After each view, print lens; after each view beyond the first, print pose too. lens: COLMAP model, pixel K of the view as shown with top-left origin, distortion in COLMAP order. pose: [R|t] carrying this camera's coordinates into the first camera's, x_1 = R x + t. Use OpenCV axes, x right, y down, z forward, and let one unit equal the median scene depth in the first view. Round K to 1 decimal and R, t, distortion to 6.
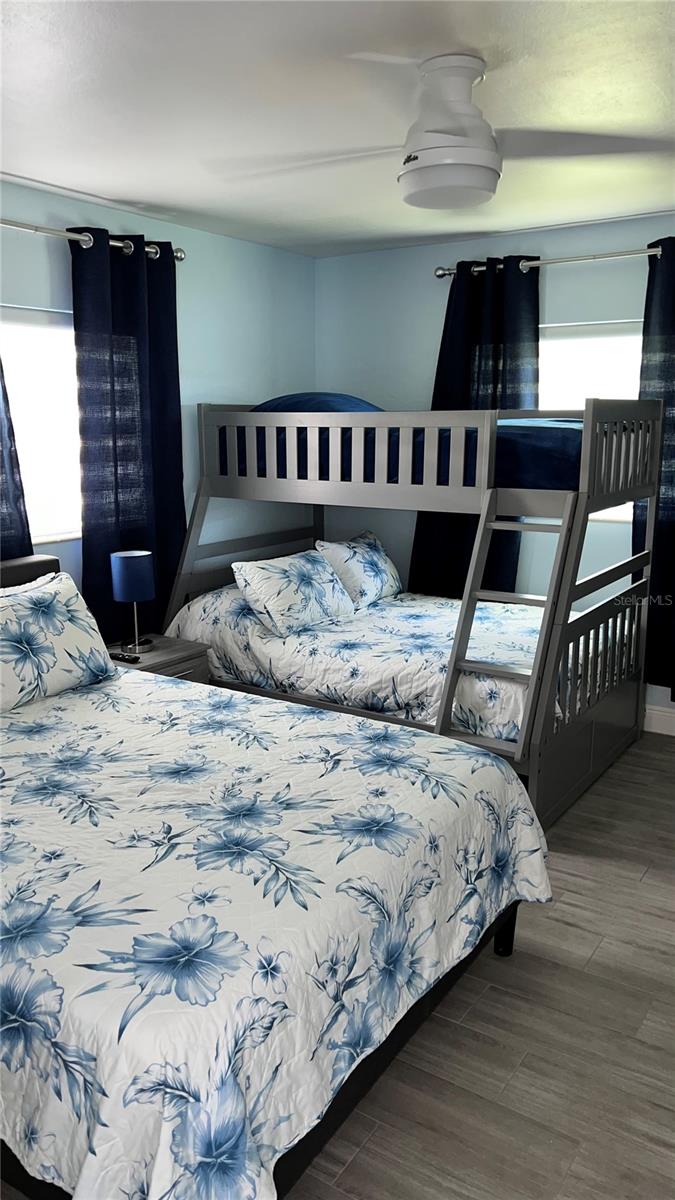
lens RADIAL K [[905.1, 0, 337.5], [0, 905.1, 600.0], [0, 0, 1]] dist [0.053010, -0.045425]
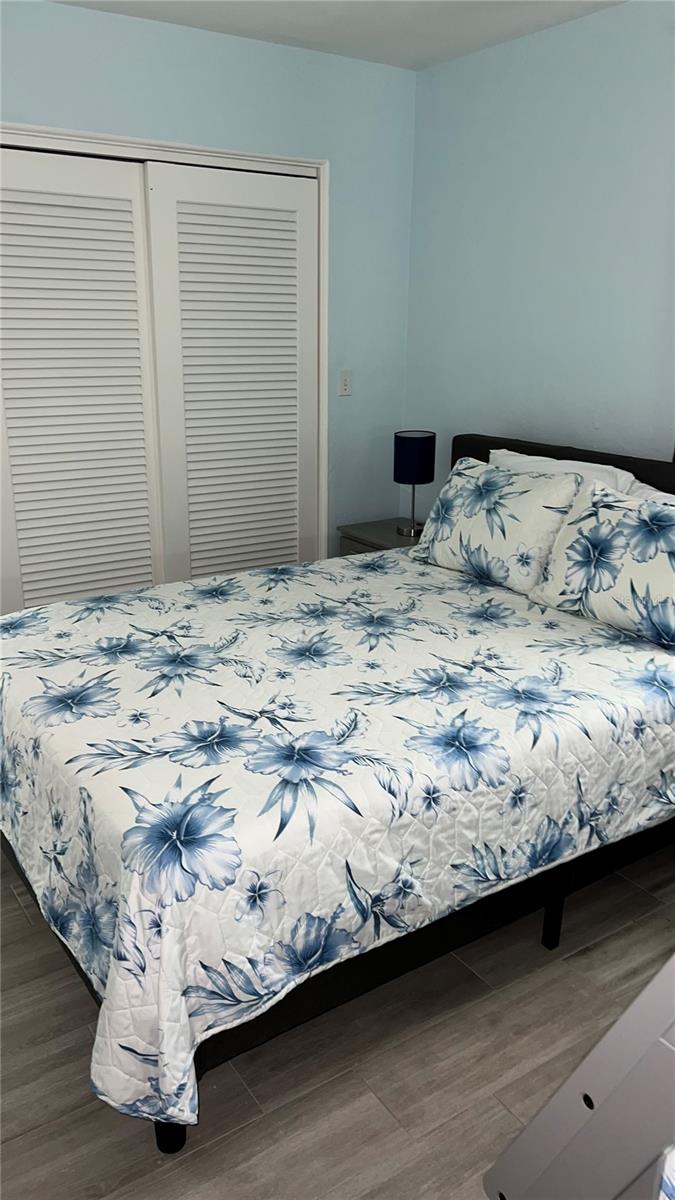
lens RADIAL K [[905.1, 0, 337.5], [0, 905.1, 600.0], [0, 0, 1]] dist [0.053010, -0.045425]
pose [[-0.402565, 0.265309, -0.876101, 0.540154], [-0.189450, 0.912209, 0.363295, -0.182042], [0.895573, 0.312227, -0.316961, 1.107218]]
